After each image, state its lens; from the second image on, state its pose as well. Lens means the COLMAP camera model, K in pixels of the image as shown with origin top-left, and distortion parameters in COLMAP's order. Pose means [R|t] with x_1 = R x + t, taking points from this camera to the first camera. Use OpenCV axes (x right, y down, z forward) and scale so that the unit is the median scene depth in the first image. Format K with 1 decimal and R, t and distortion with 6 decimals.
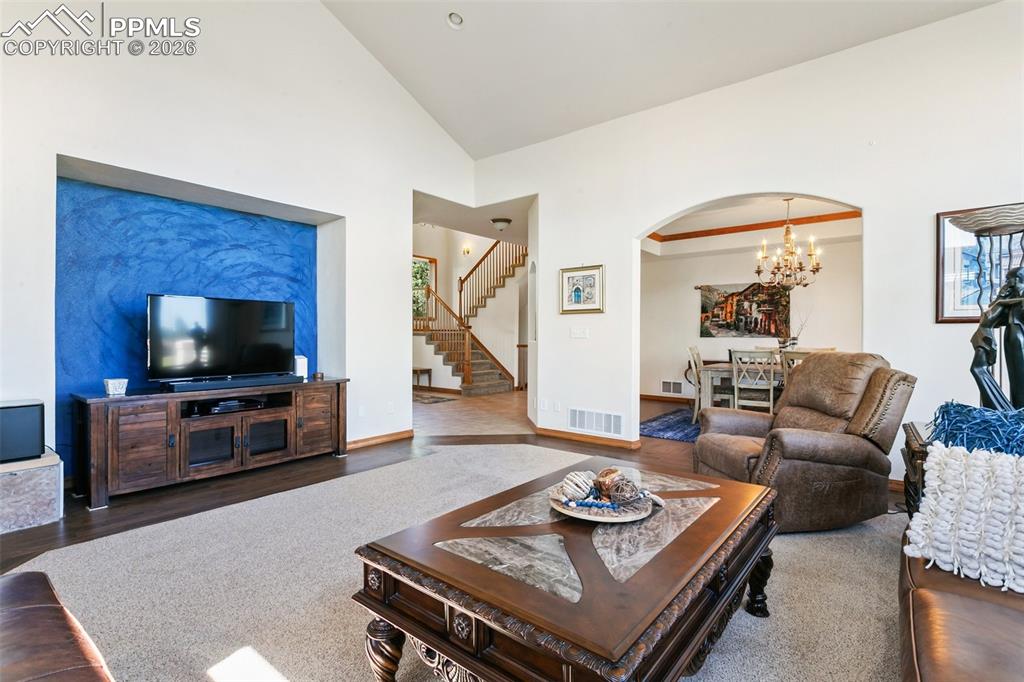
lens RADIAL K [[486.5, 0, 510.7], [0, 486.5, 333.7], [0, 0, 1]] dist [0.003218, 0.000497]
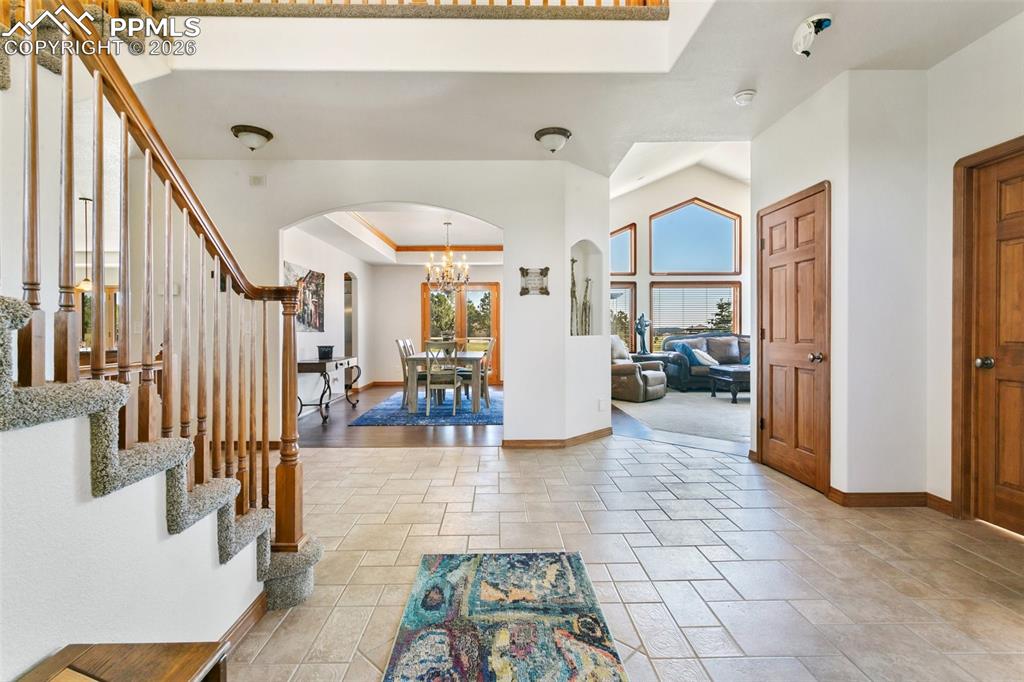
lens RADIAL K [[495.6, 0, 507.2], [0, 495.6, 334.6], [0, 0, 1]] dist [-0.000913, 0.000192]
pose [[-0.639790, -0.007163, 0.768517, -0.720014], [-0.001615, 0.999967, 0.007976, 0.008901], [-0.768548, 0.003862, -0.639780, 2.247132]]
